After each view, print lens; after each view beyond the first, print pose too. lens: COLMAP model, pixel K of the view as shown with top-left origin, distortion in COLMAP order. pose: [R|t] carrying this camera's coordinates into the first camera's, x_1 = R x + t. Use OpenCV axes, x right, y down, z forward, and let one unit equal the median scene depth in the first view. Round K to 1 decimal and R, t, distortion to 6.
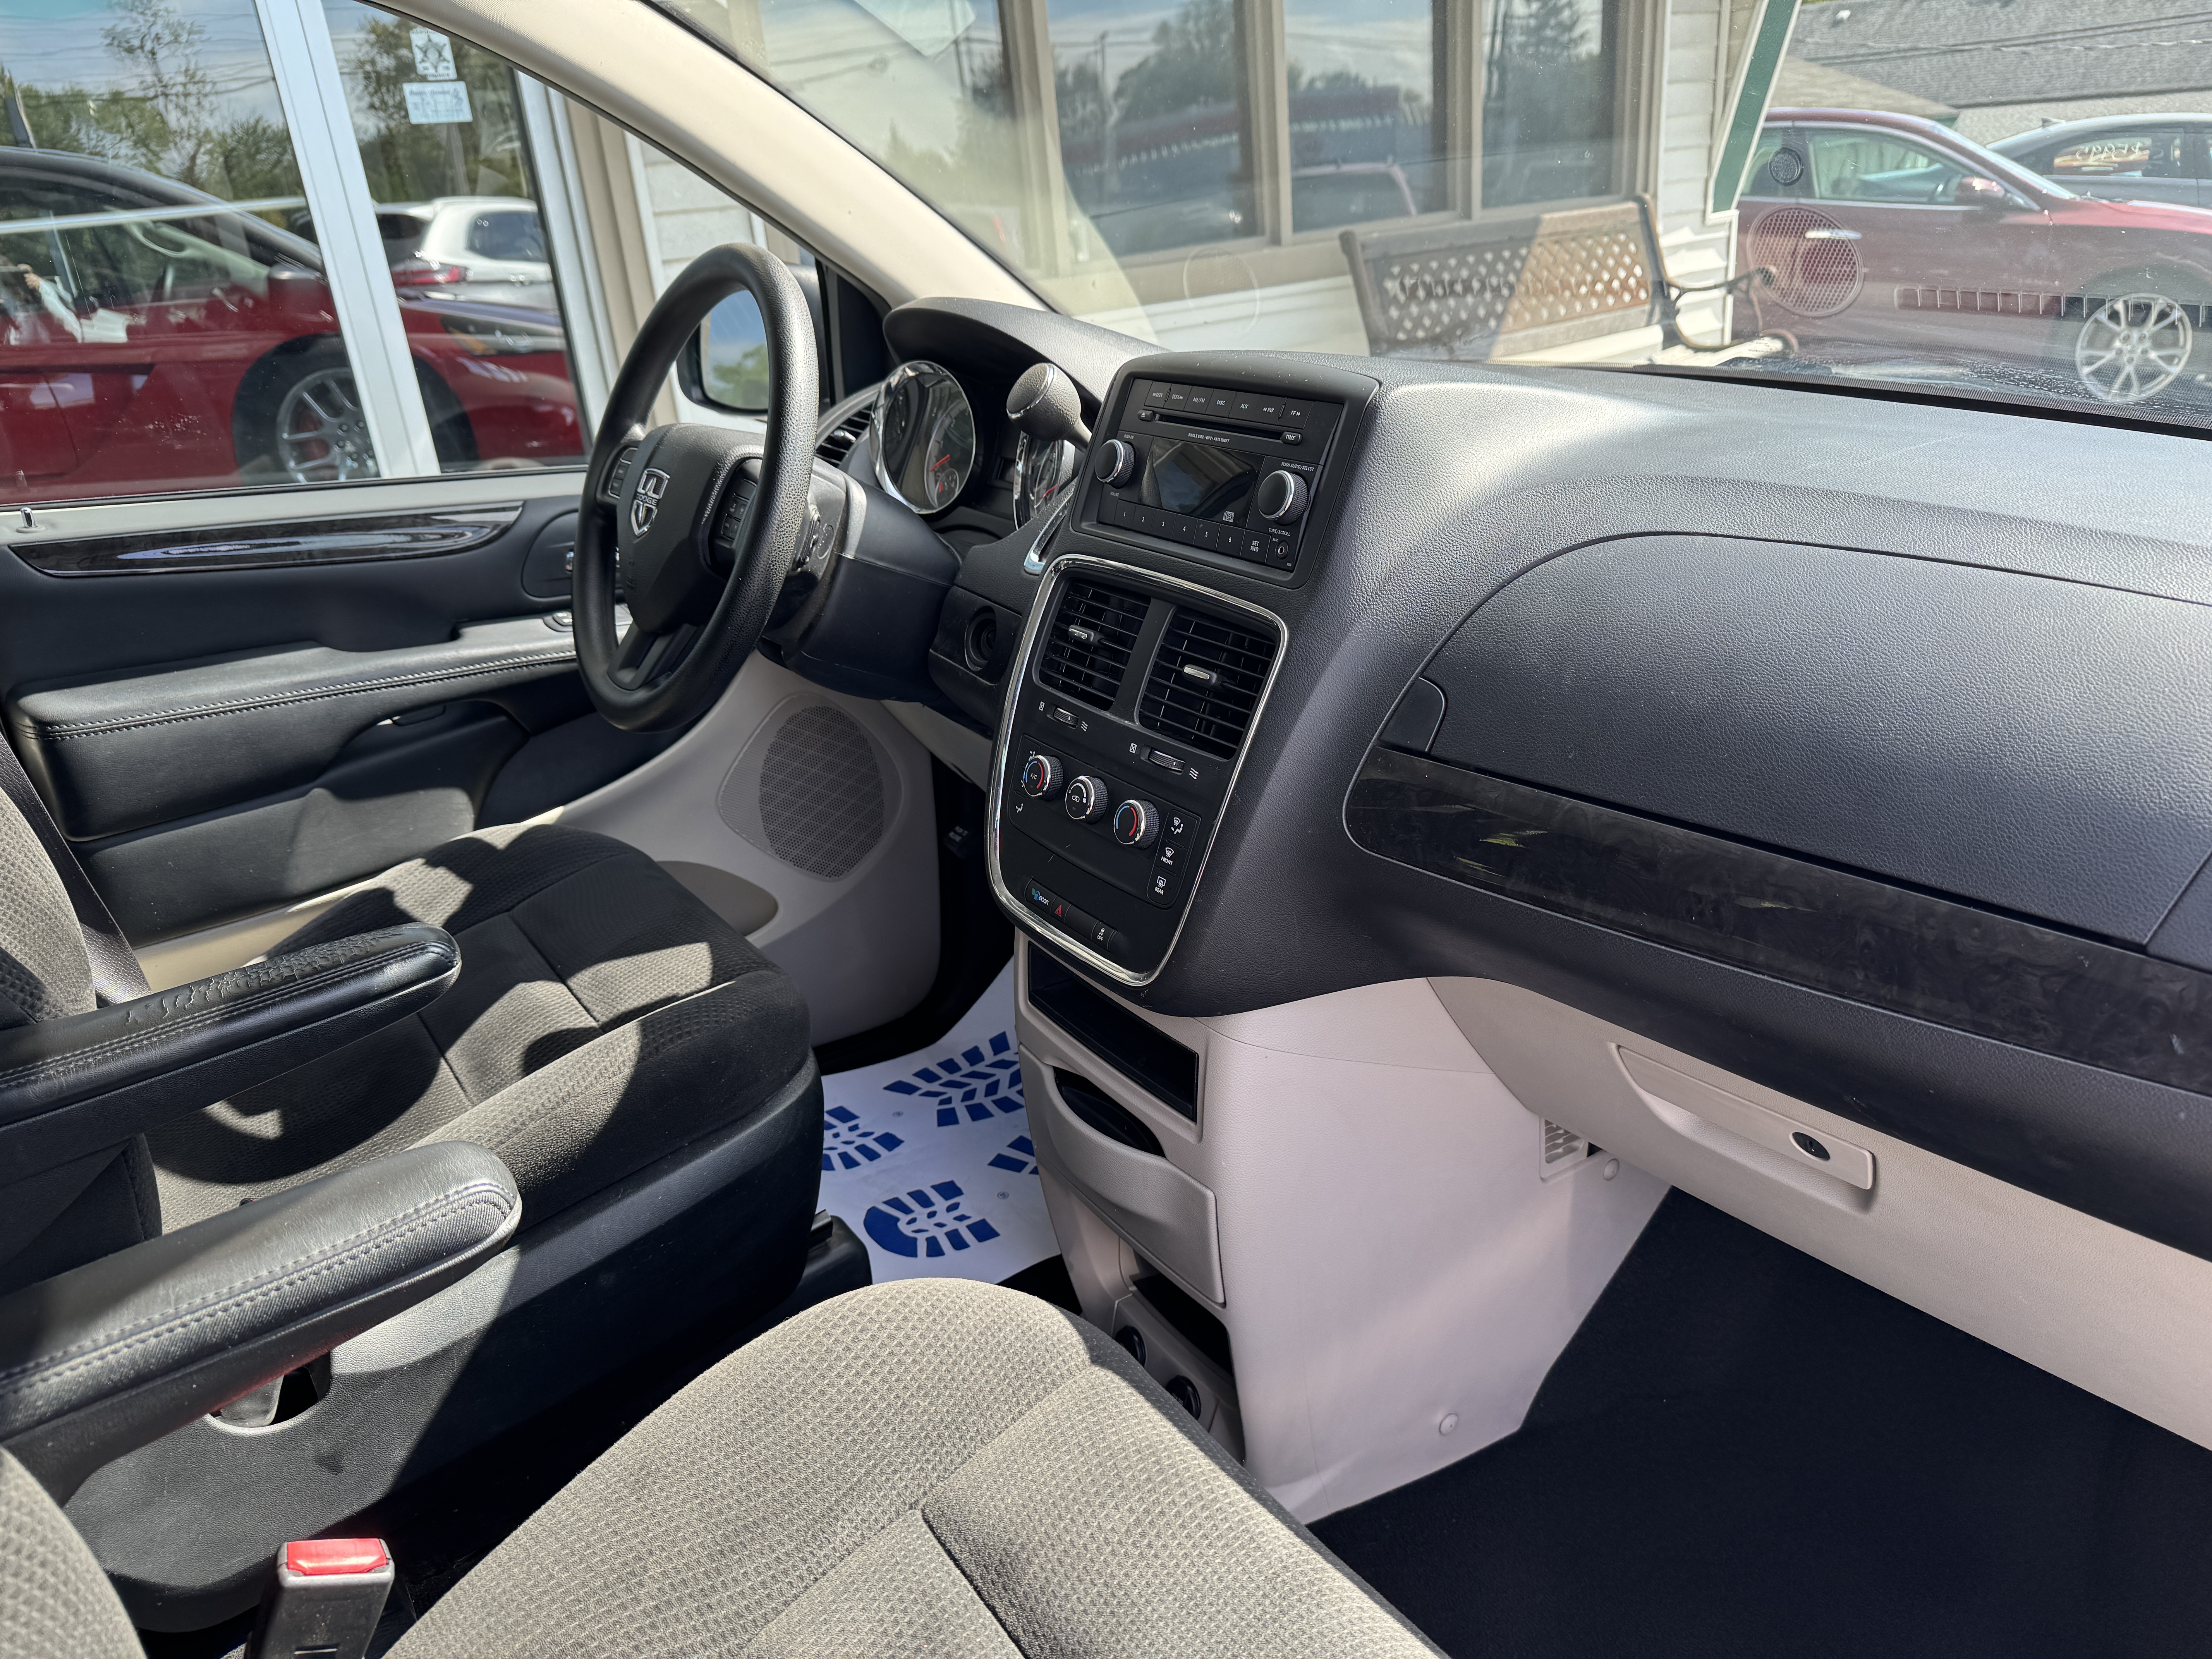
lens RADIAL K [[1572.7, 0, 1106.9], [0, 1572.7, 825.8], [0, 0, 1]] dist [0.054052, -0.063711]
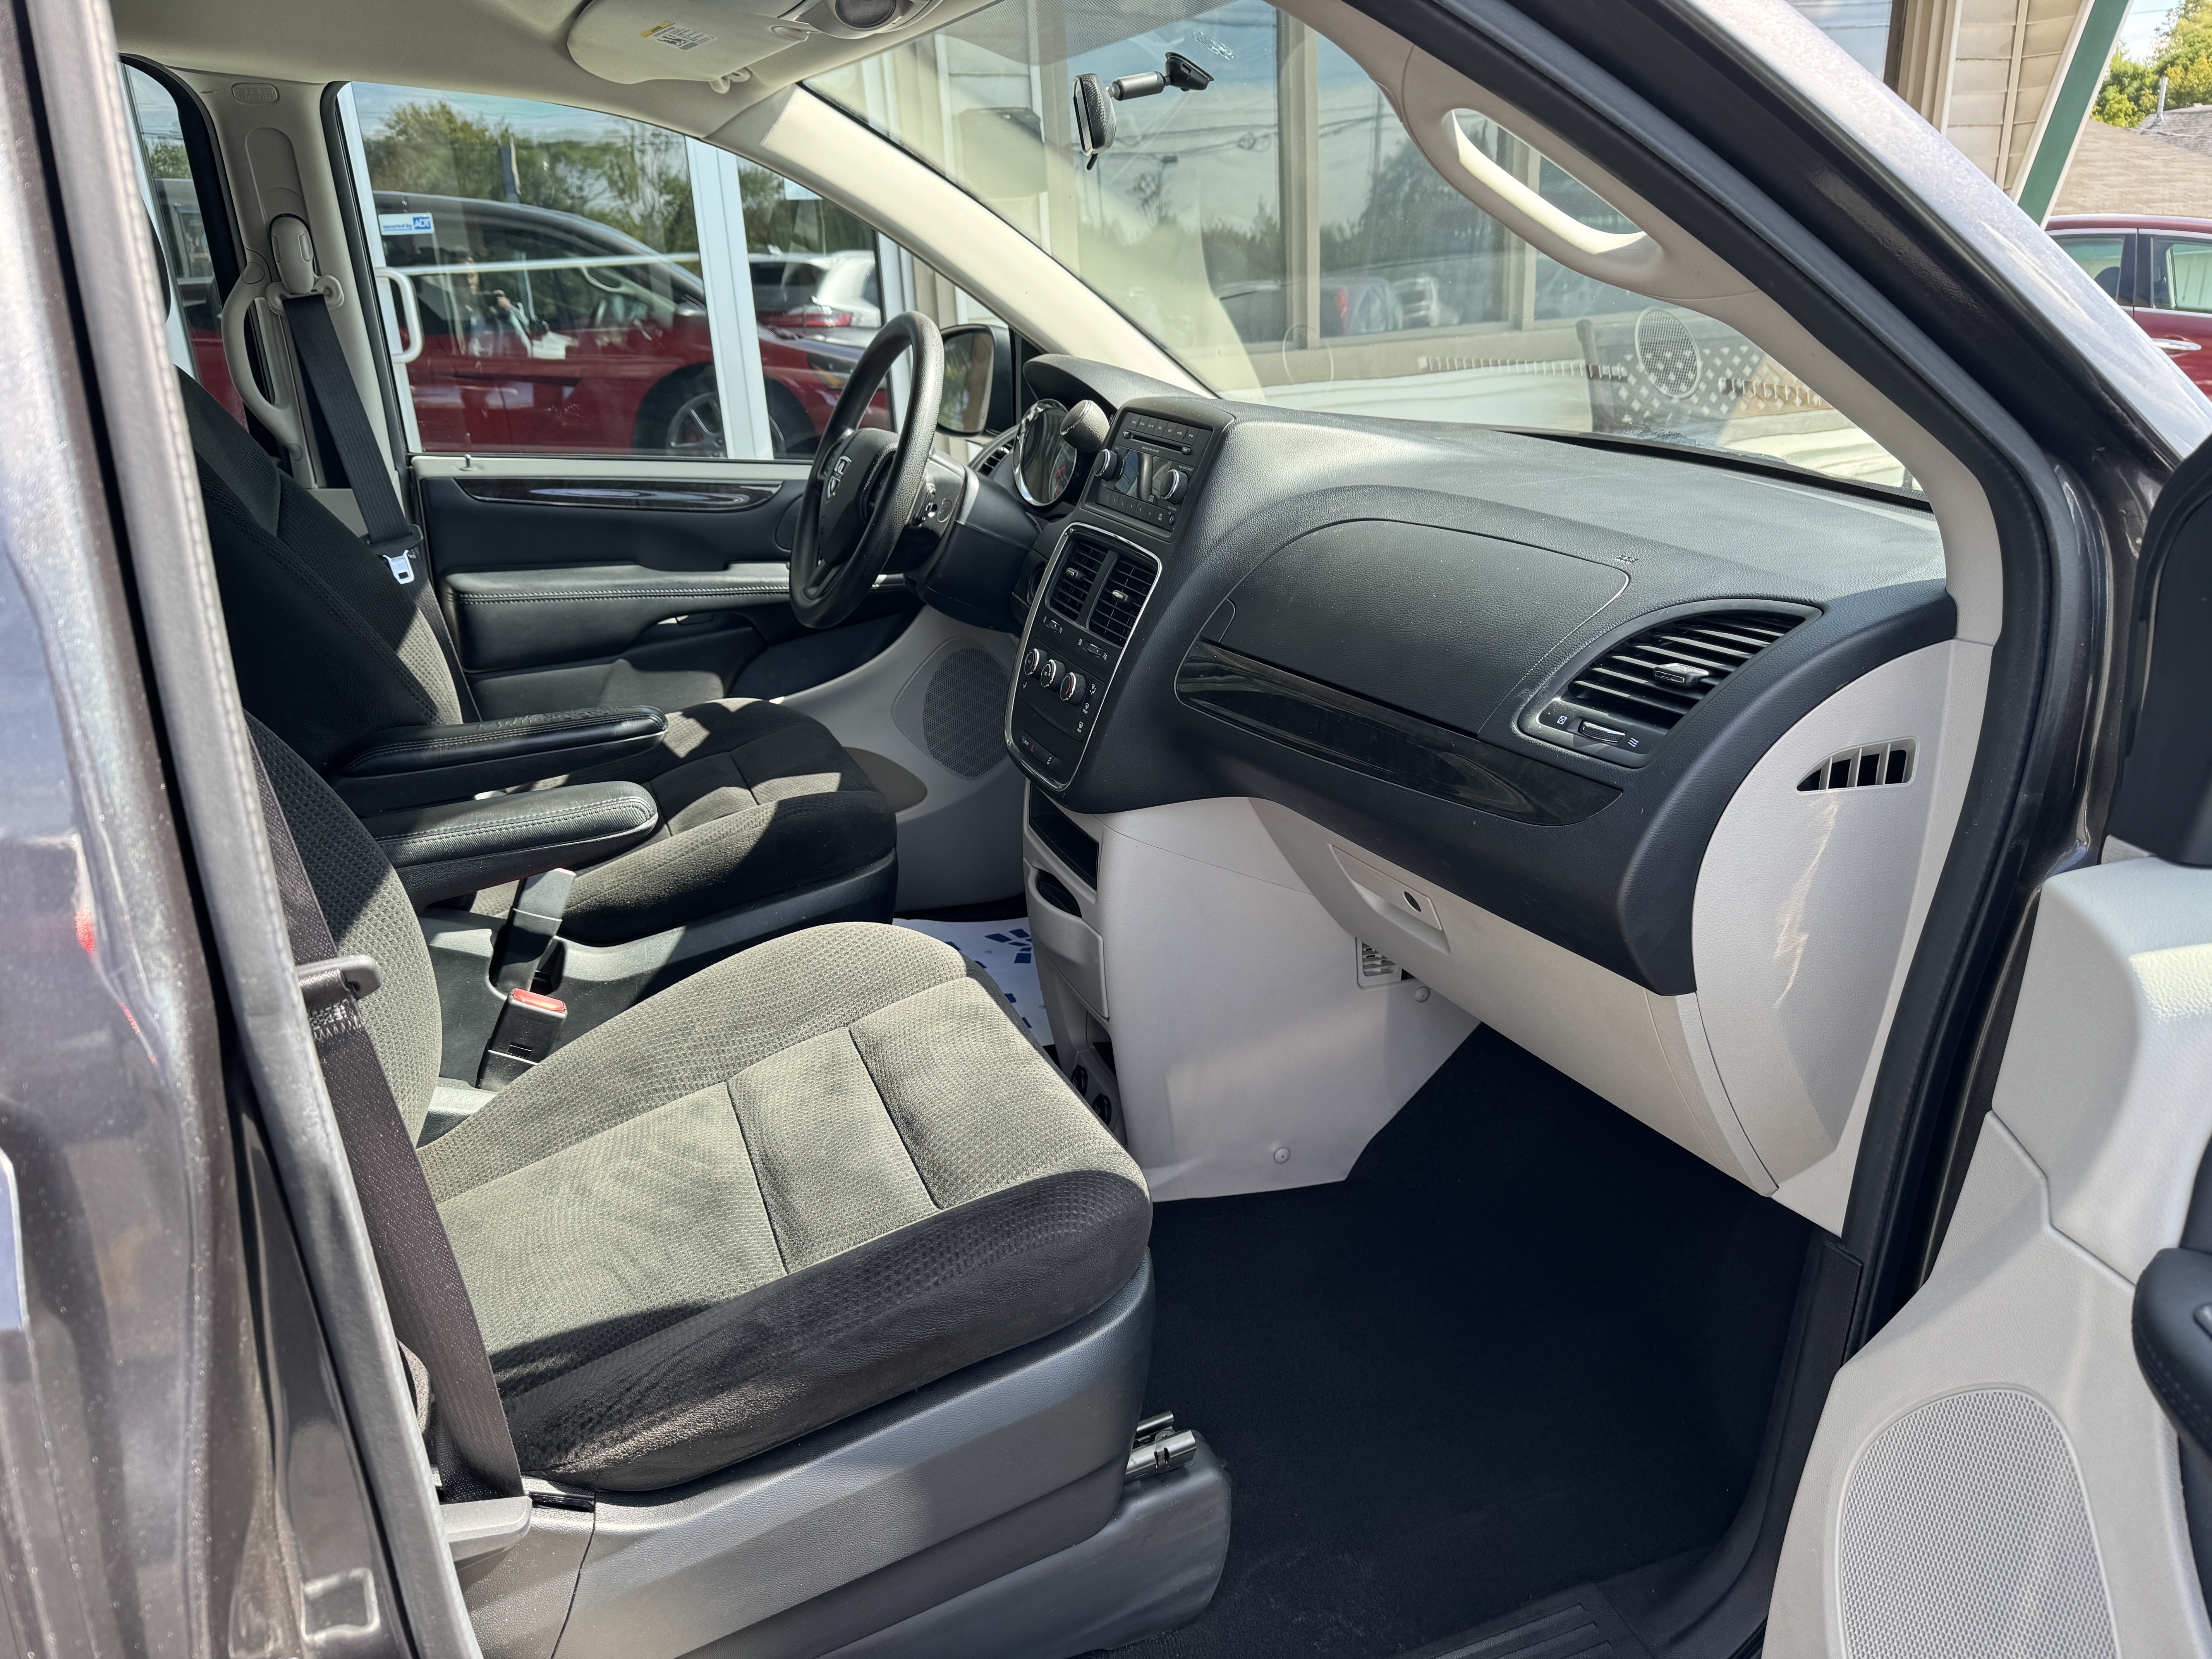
lens RADIAL K [[1572.7, 0, 1114.4], [0, 1572.7, 813.0], [0, 0, 1]] dist [0.054052, -0.063711]
pose [[0.974742, 0.111367, -0.193585, 0.267088], [-0.119973, 0.992219, -0.033282, 0.120009], [0.188372, 0.055666, 0.980519, -0.369823]]
